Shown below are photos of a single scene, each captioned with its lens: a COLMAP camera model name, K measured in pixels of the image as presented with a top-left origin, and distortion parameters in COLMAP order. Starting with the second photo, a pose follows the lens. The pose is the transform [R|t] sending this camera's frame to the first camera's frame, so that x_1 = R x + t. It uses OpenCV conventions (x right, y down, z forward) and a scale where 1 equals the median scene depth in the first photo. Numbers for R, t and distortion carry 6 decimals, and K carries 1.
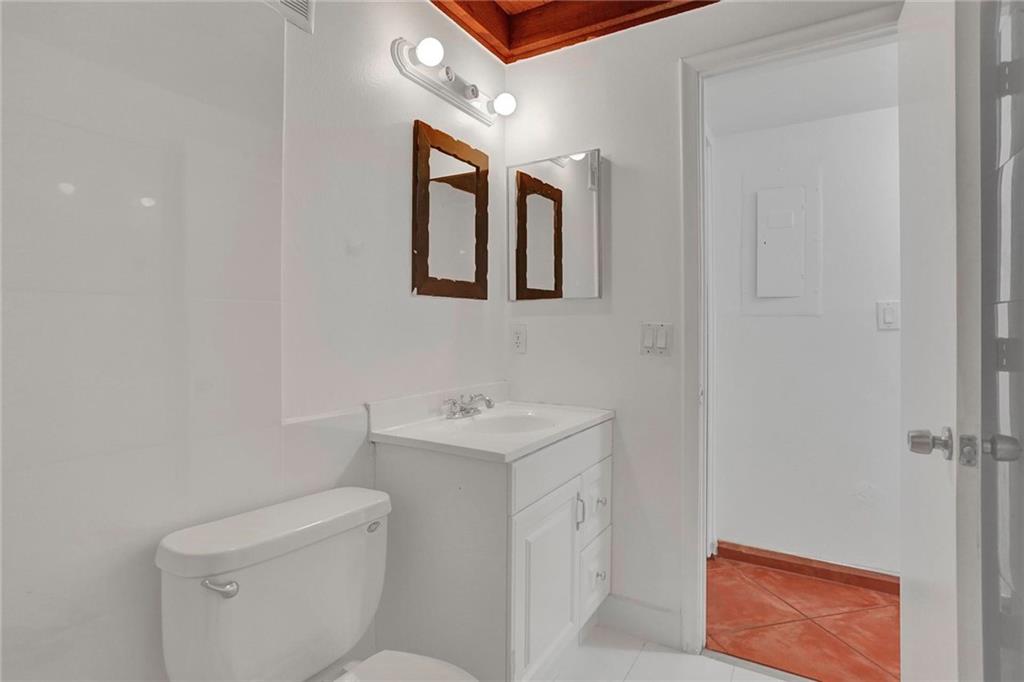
lens RADIAL K [[512.5, 0, 513.2], [0, 512.5, 328.0], [0, 0, 1]] dist [0.000269, 0.000746]
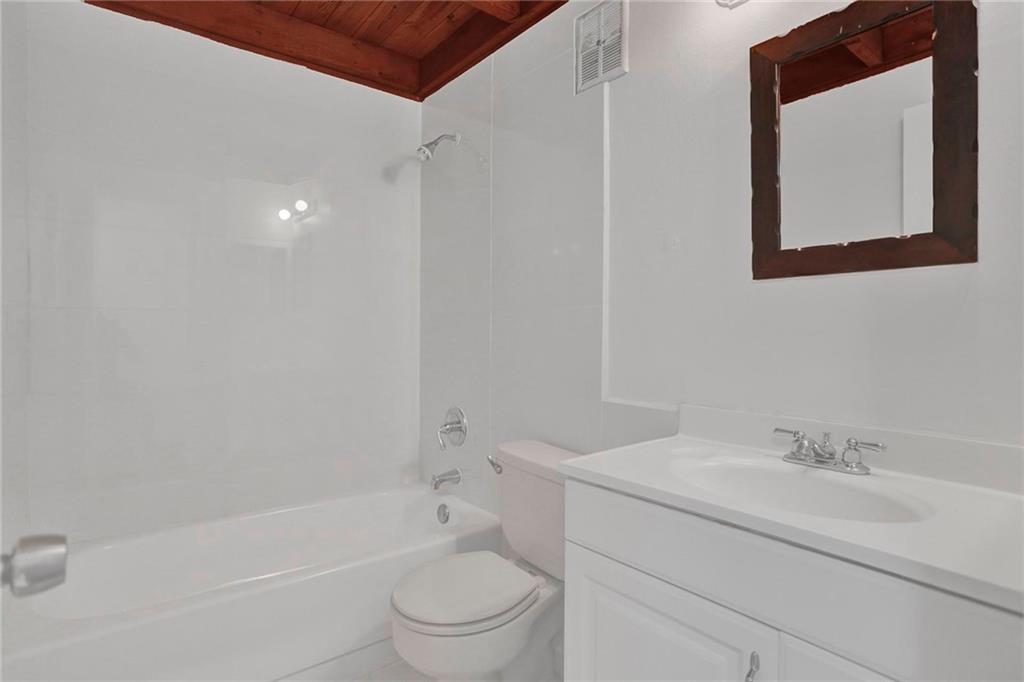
lens RADIAL K [[512.5, 0, 513.2], [0, 512.5, 328.0], [0, 0, 1]] dist [0.000269, 0.000746]
pose [[-0.339274, 0.022288, -0.940423, 0.615343], [0.016379, 0.999708, 0.017784, -0.011565], [0.940545, -0.009370, -0.339540, 0.879756]]
